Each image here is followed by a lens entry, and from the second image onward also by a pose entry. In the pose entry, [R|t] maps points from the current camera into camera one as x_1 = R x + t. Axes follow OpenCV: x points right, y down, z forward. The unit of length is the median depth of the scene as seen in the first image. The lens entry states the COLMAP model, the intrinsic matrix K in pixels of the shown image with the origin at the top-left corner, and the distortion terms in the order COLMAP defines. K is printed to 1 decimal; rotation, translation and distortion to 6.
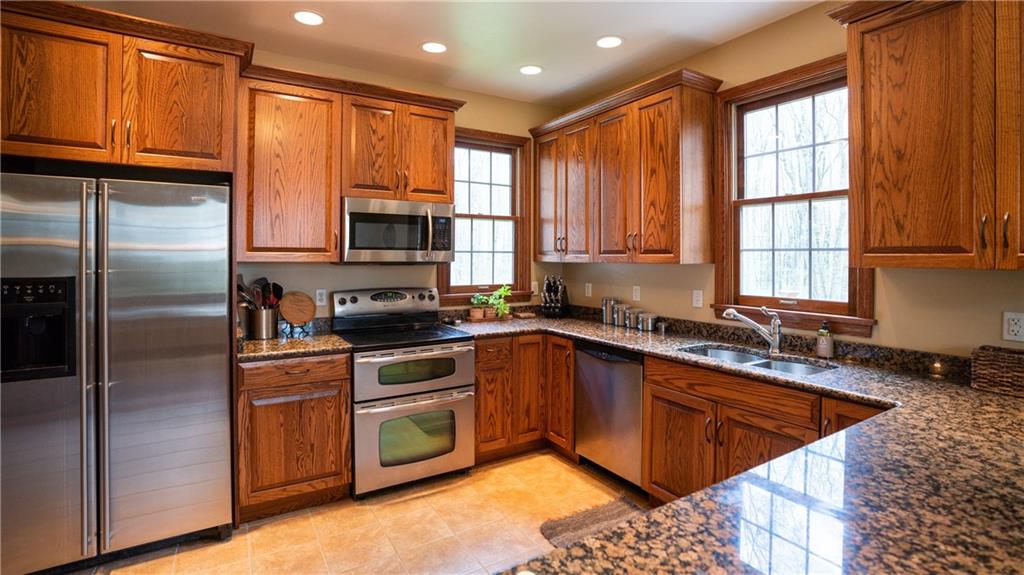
lens RADIAL K [[474.7, 0, 506.7], [0, 474.7, 257.4], [0, 0, 1]] dist [-0.074755, 0.032499]
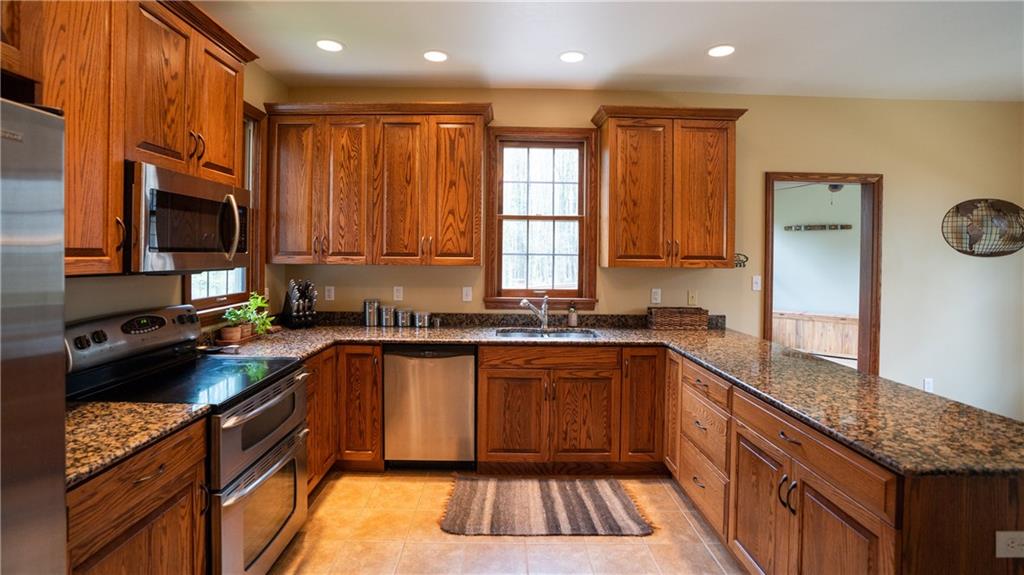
lens RADIAL K [[474.7, 0, 506.7], [0, 474.7, 257.4], [0, 0, 1]] dist [-0.074755, 0.032499]
pose [[0.513227, -0.003880, 0.858244, -0.608638], [-0.007238, 0.999935, 0.008848, -0.017822], [-0.858222, -0.010753, 0.513165, 0.315866]]
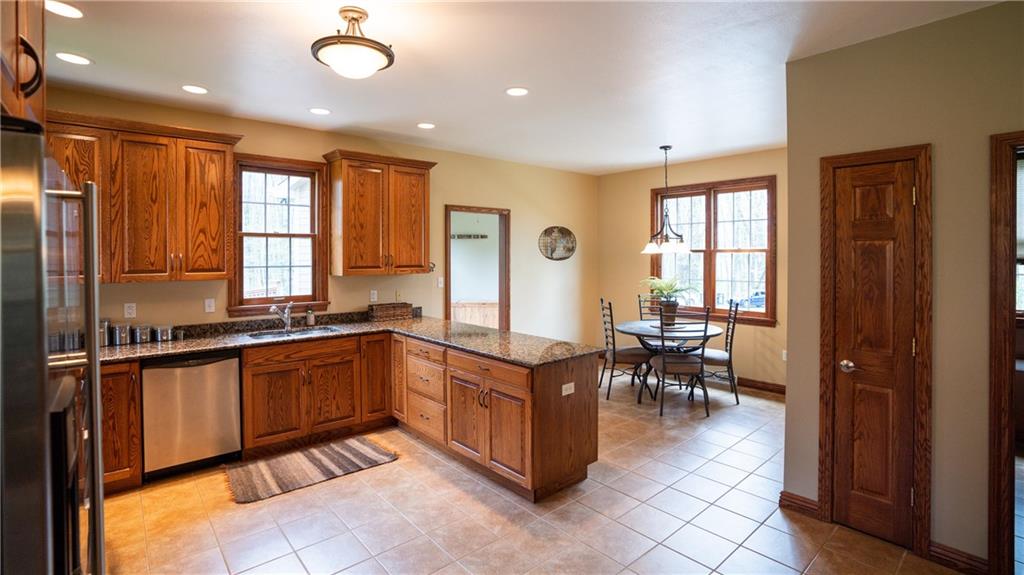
lens RADIAL K [[474.7, 0, 506.7], [0, 474.7, 257.4], [0, 0, 1]] dist [-0.074755, 0.032499]
pose [[-0.164526, -0.010449, 0.986317, -1.028916], [0.002826, 0.999935, 0.011065, -0.058664], [-0.986369, 0.004607, -0.164486, 0.432700]]
